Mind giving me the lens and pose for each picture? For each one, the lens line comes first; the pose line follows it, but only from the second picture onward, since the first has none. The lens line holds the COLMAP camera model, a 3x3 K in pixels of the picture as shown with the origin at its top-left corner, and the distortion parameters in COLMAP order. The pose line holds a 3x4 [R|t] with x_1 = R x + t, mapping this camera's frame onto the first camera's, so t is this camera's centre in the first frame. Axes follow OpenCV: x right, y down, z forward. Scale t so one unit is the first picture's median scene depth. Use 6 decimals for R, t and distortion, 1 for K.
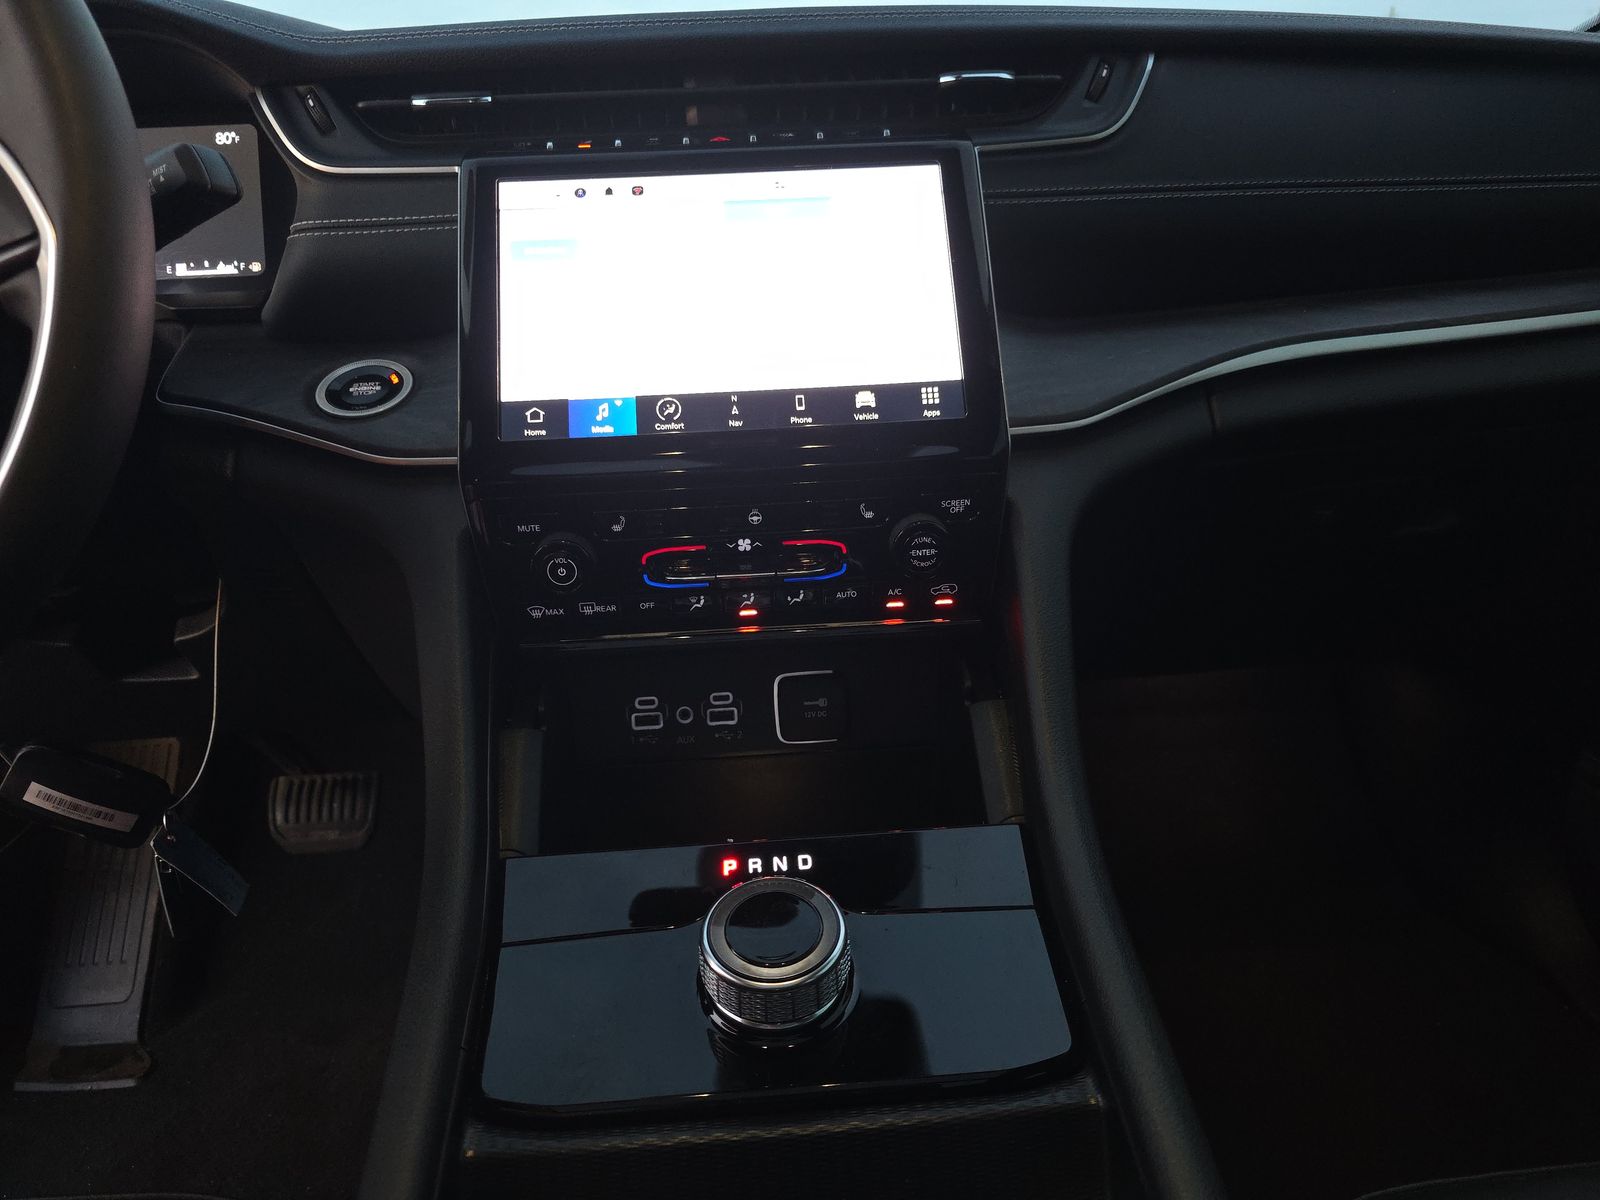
lens RADIAL K [[1074.9, 0, 797.6], [0, 1074.9, 591.0], [0, 0, 1]] dist [-0.005218, -0.009572]
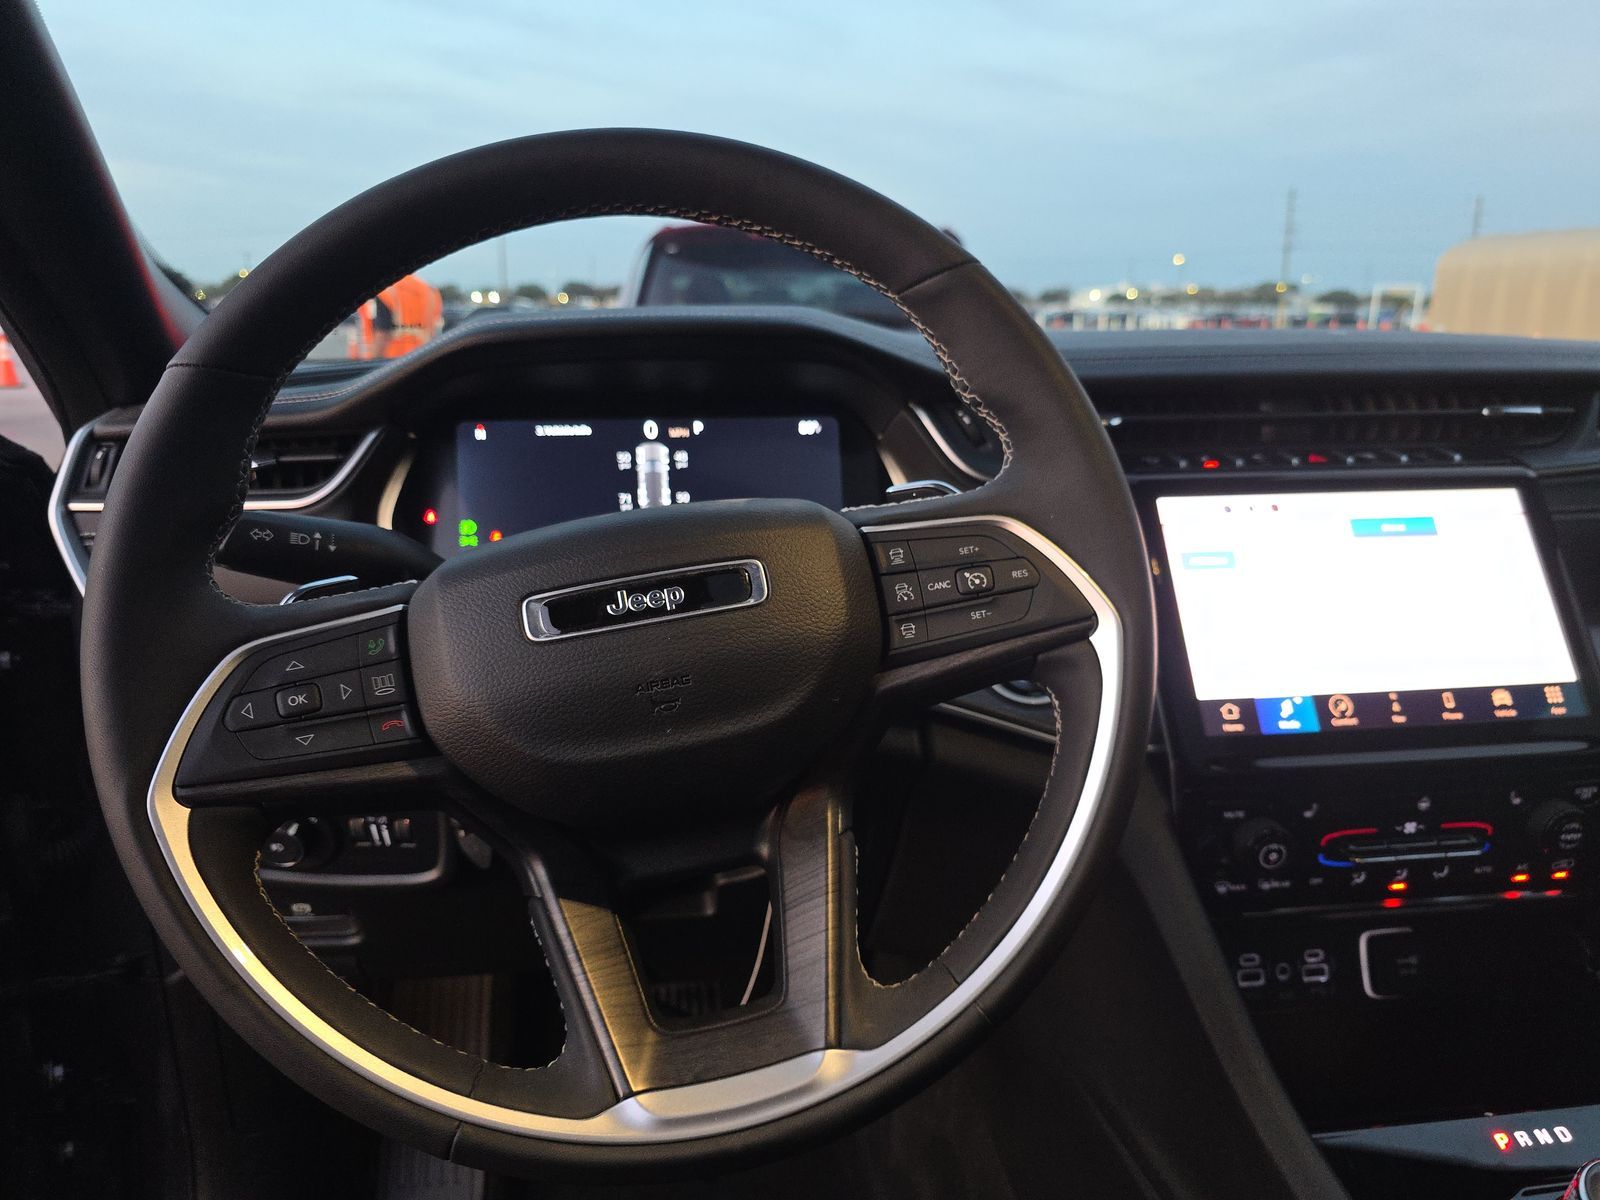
lens RADIAL K [[1074.9, 0, 808.7], [0, 1074.9, 604.6], [0, 0, 1]] dist [-0.005218, -0.009572]
pose [[0.998759, 0.013766, 0.047856, -0.728704], [-0.007785, 0.992377, -0.122990, -0.130950], [-0.049184, 0.122465, 0.991253, -0.104163]]
